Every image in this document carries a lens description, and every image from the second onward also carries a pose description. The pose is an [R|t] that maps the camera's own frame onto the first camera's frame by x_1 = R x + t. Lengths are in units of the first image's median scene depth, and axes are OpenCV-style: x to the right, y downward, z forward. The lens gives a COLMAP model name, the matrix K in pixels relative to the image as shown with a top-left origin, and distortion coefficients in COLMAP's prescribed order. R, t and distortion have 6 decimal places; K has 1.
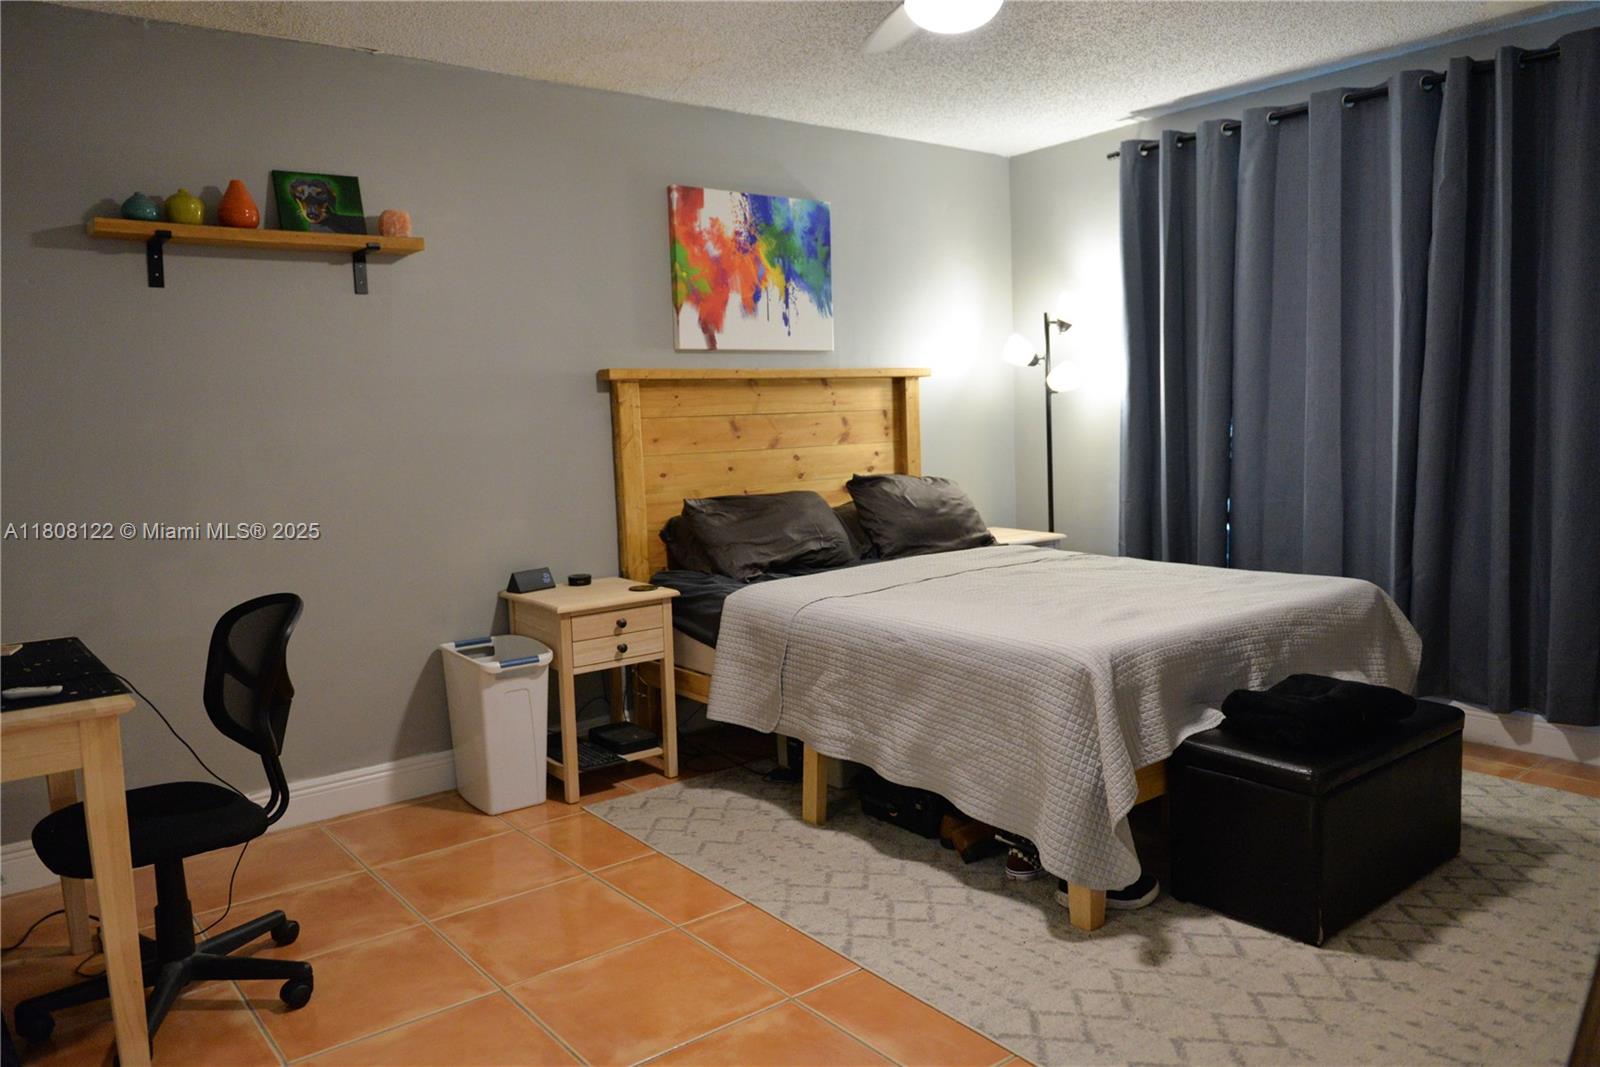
lens RADIAL K [[1124.1, 0, 800.0], [0, 1124.1, 494.7], [0, 0, 1]] dist [-0.003894, -0.005058]
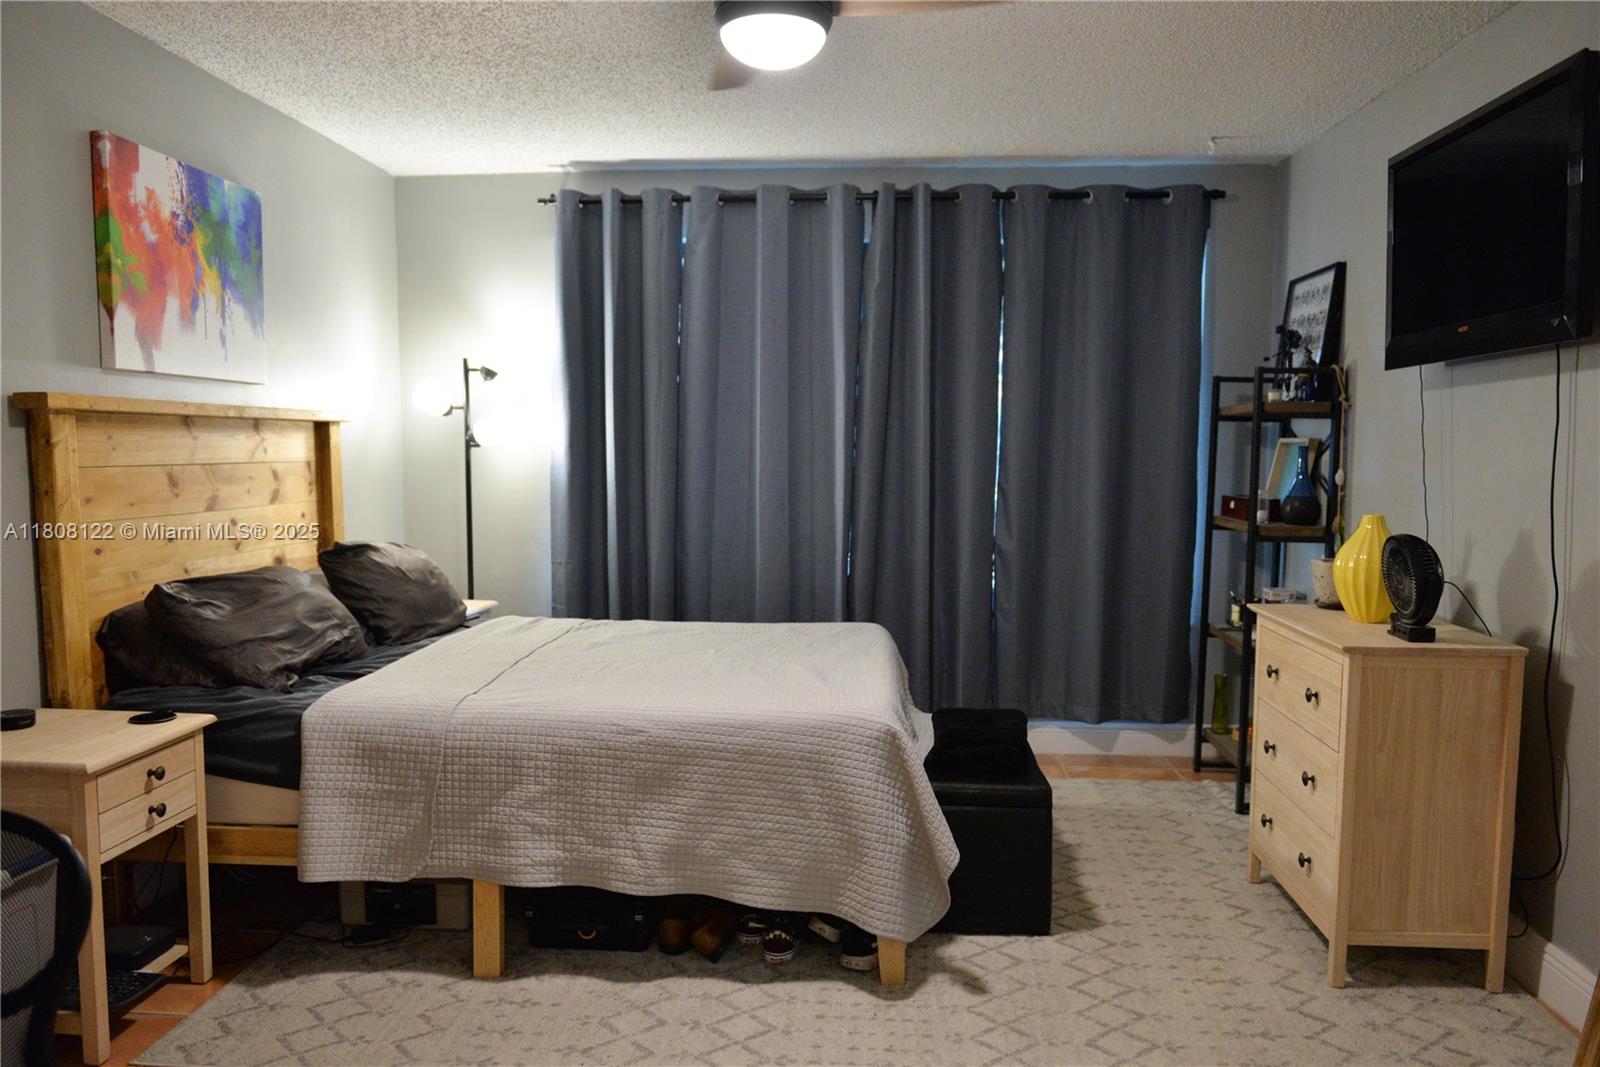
lens RADIAL K [[1151.0, 0, 800.0], [0, 1151.0, 533.5], [0, 0, 1]] dist [-0.004905, -0.008808]
pose [[0.676536, -0.020779, 0.736117, -0.350801], [0.029985, 0.999550, 0.000657, -0.015986], [-0.735799, 0.021628, 0.676854, 0.216079]]
